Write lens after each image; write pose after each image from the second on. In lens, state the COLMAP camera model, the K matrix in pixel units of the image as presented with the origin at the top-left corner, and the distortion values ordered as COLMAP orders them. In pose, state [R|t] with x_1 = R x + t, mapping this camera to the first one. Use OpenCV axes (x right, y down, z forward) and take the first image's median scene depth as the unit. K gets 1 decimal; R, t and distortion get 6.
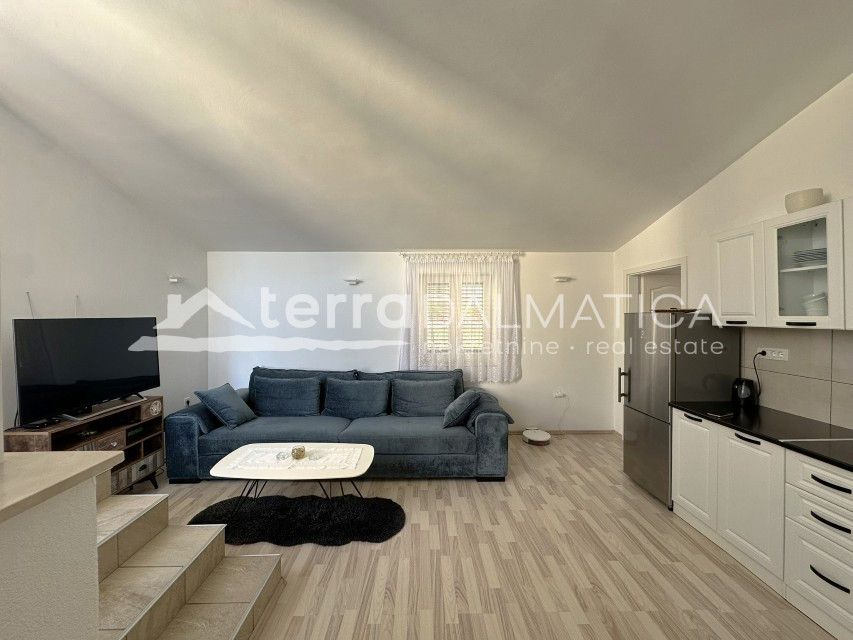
lens RADIAL K [[338.8, 0, 426.5], [0, 338.8, 320.0], [0, 0, 1]] dist [-0.004276, -0.000209]
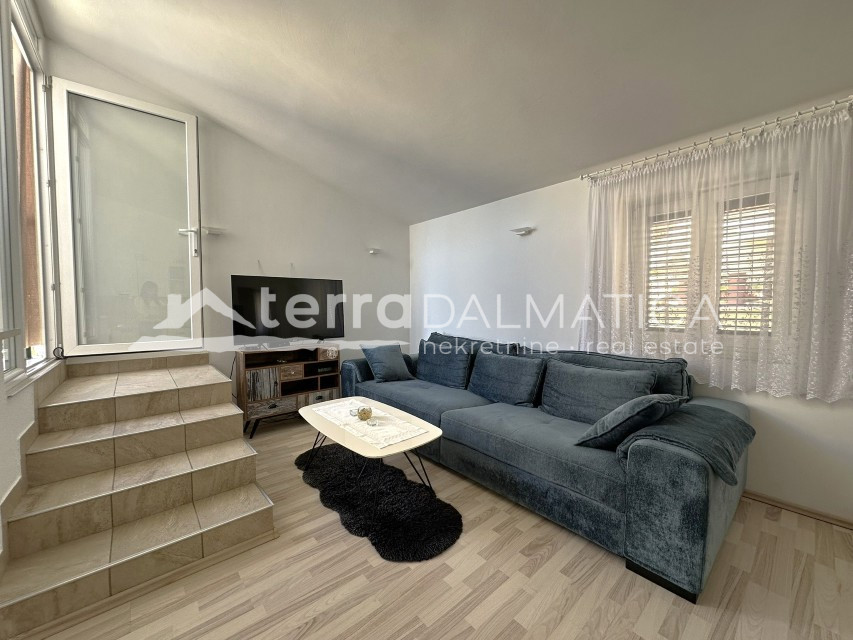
lens RADIAL K [[338.8, 0, 426.5], [0, 338.8, 320.0], [0, 0, 1]] dist [-0.004276, -0.000209]
pose [[0.641801, 0.032122, -0.766199, 0.368735], [-0.009878, 0.999386, 0.033624, 0.100874], [0.766808, -0.014012, 0.641724, 0.497125]]
